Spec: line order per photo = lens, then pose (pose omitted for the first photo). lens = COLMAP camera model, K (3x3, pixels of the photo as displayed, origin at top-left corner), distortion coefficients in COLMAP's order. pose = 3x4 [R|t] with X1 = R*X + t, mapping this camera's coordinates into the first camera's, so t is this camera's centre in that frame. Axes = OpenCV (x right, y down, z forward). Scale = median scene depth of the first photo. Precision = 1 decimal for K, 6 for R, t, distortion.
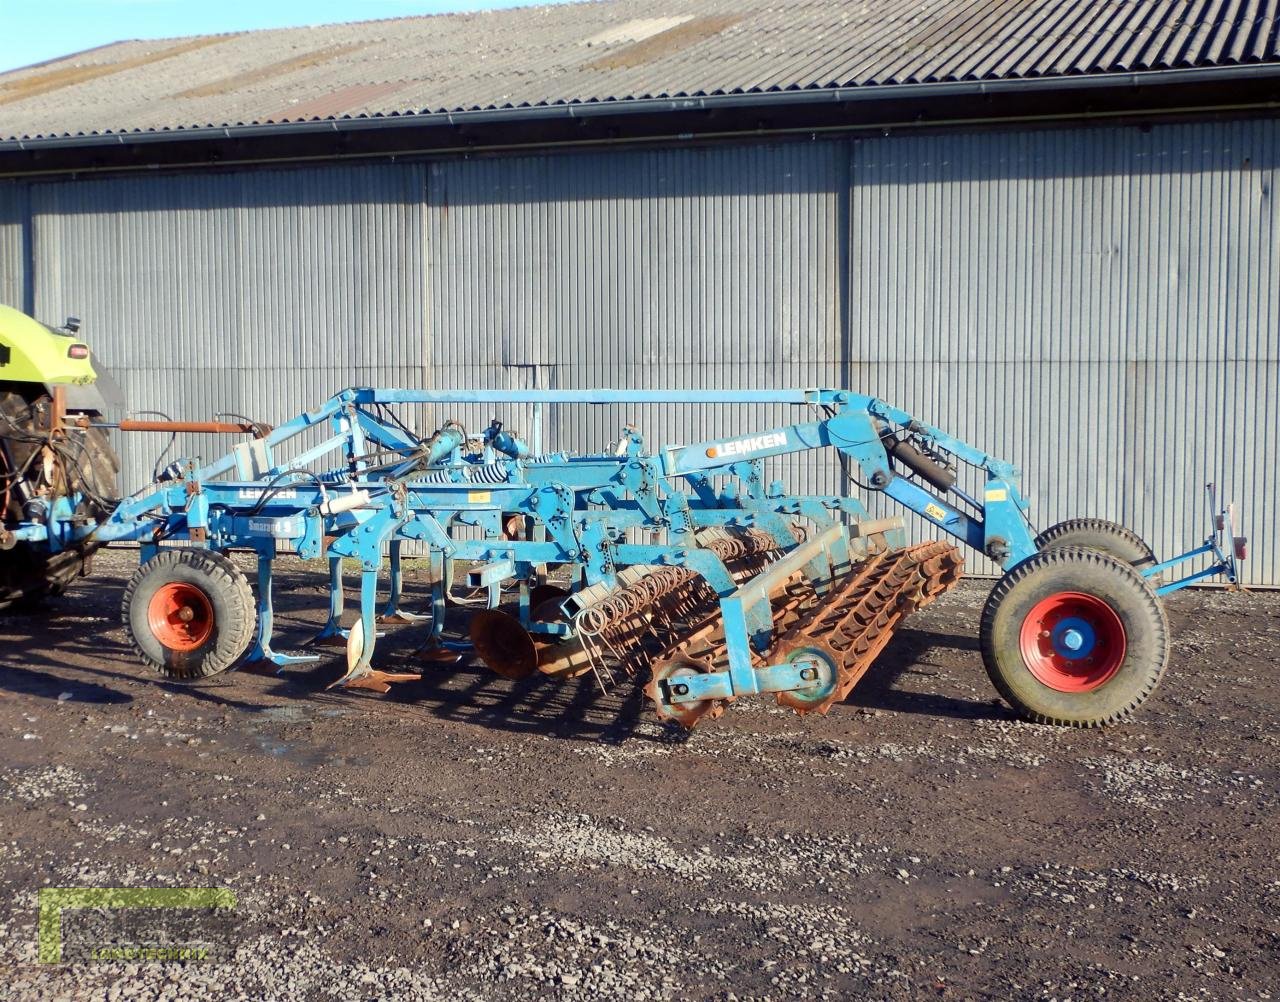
lens RADIAL K [[1923.5, 0, 525.7], [0, 1923.5, 481.5], [0, 0, 1]] dist [-0.026695, 0.077229]
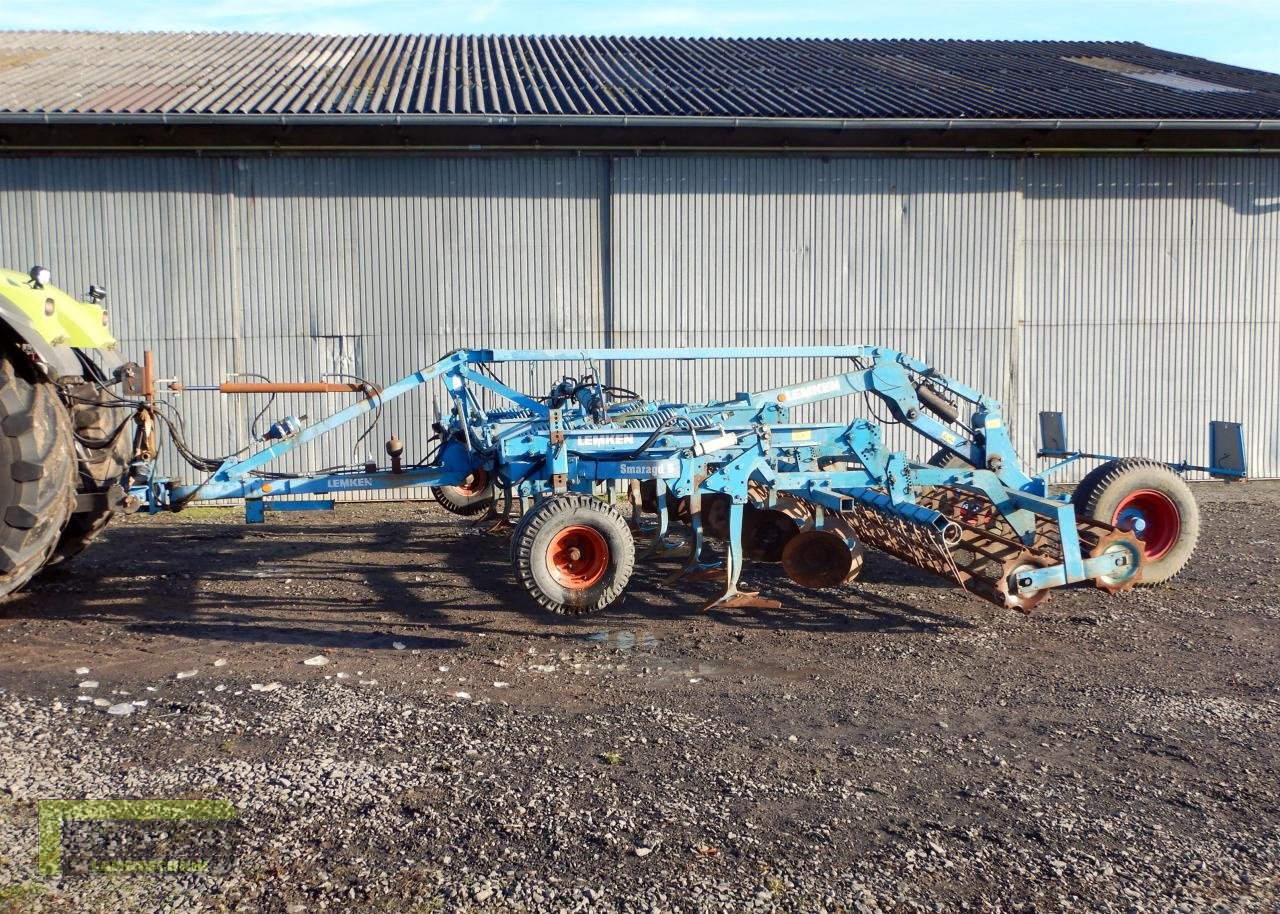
lens RADIAL K [[1441.2, 0, 640.0], [0, 1441.2, 457.0], [0, 0, 1]] dist [-0.014648, 0.033342]
pose [[0.867694, -0.045086, 0.495050, -0.411144], [0.037527, 0.998978, 0.025206, -0.003278], [-0.495680, -0.003294, 0.868499, 0.217324]]
